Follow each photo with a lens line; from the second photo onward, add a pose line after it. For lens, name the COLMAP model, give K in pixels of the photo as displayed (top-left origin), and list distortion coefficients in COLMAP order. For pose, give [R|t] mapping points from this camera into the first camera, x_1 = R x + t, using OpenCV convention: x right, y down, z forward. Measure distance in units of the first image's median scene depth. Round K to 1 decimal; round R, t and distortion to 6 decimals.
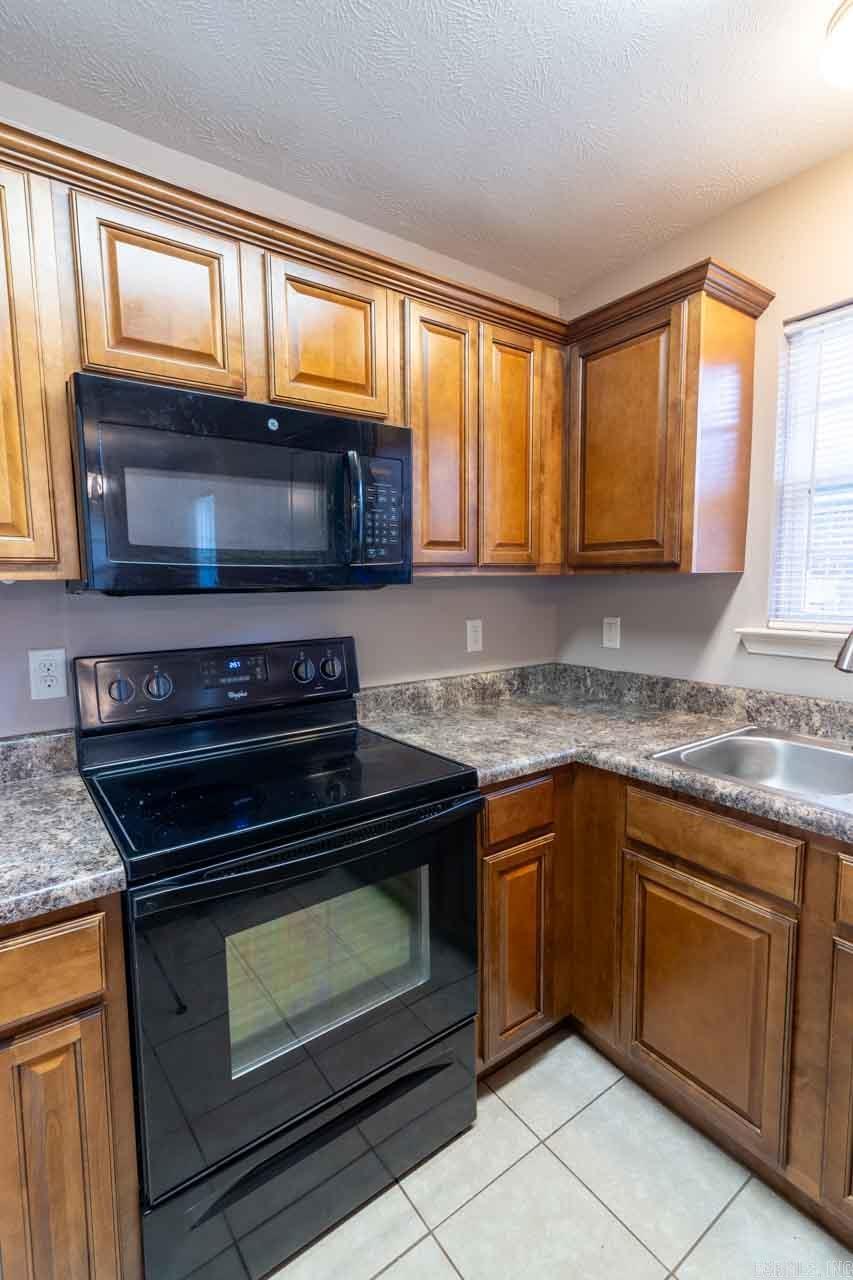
lens RADIAL K [[591.3, 0, 418.2], [0, 591.3, 639.7], [0, 0, 1]] dist [0.004736, 0.000885]
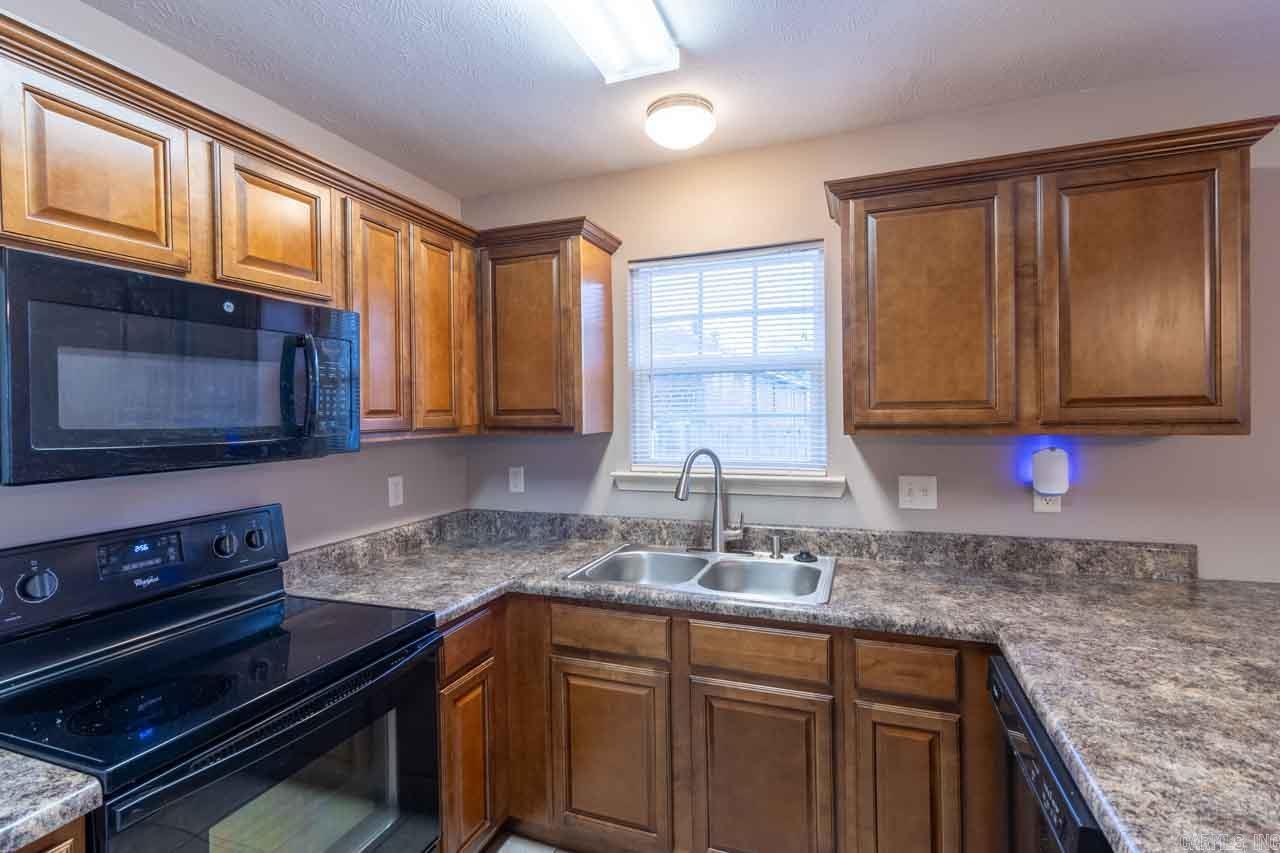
lens RADIAL K [[591.3, 0, 640.0], [0, 591.3, 417.0], [0, 0, 1]] dist [0.004736, 0.000885]
pose [[0.828625, -0.005483, 0.559777, -0.187204], [0.061324, 0.994823, -0.081033, -0.036391], [-0.556435, 0.101474, 0.824671, -0.187706]]
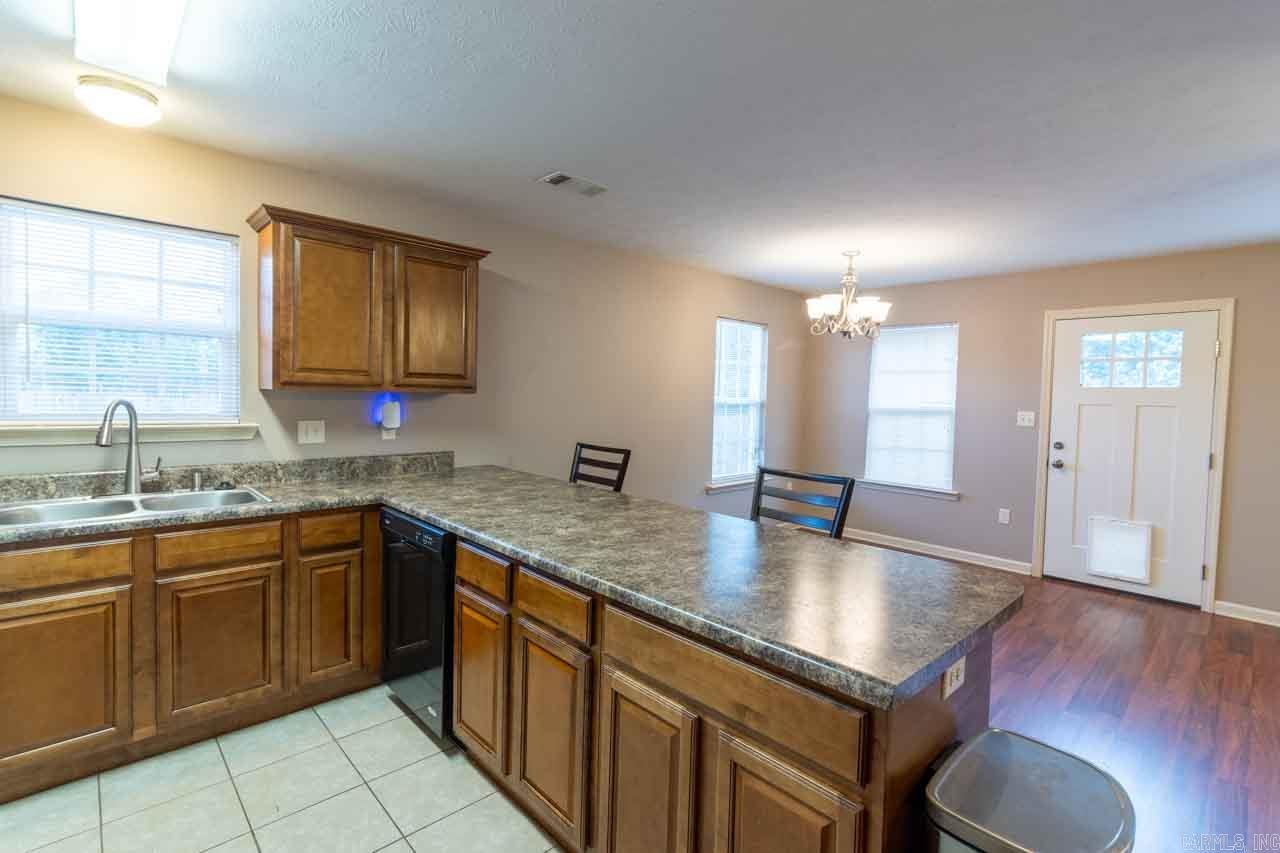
lens RADIAL K [[591.3, 0, 640.0], [0, 591.3, 417.0], [0, 0, 1]] dist [0.004736, 0.000885]
pose [[-0.138727, -0.029482, 0.989892, -0.967213], [0.075415, 0.996340, 0.040243, 0.015930], [-0.987455, 0.080235, -0.135996, -0.217468]]
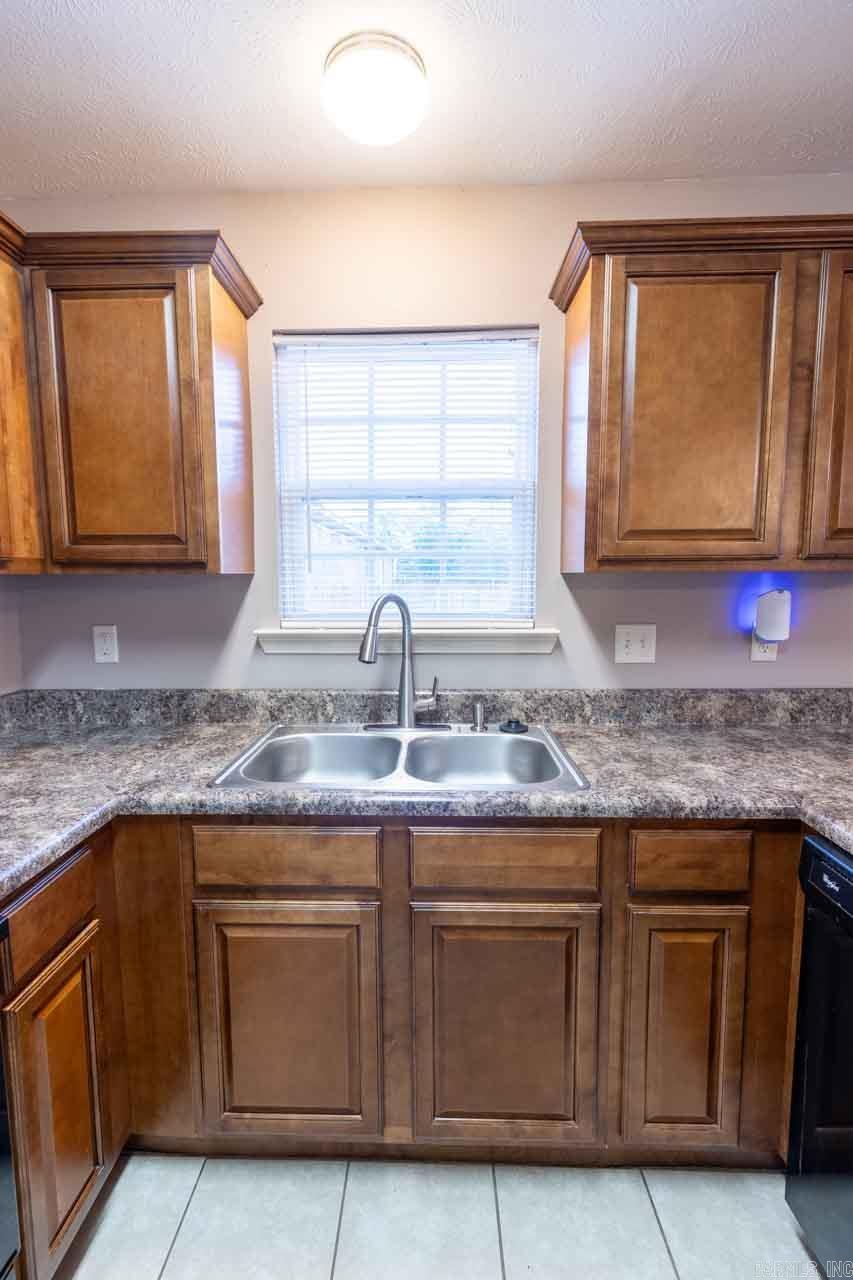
lens RADIAL K [[591.3, 0, 418.2], [0, 591.3, 639.7], [0, 0, 1]] dist [0.004736, 0.000885]
pose [[0.604171, -0.076345, 0.793189, -0.093061], [0.077914, 0.996290, 0.036546, -0.020695], [-0.793036, 0.039720, 0.607878, 0.208138]]
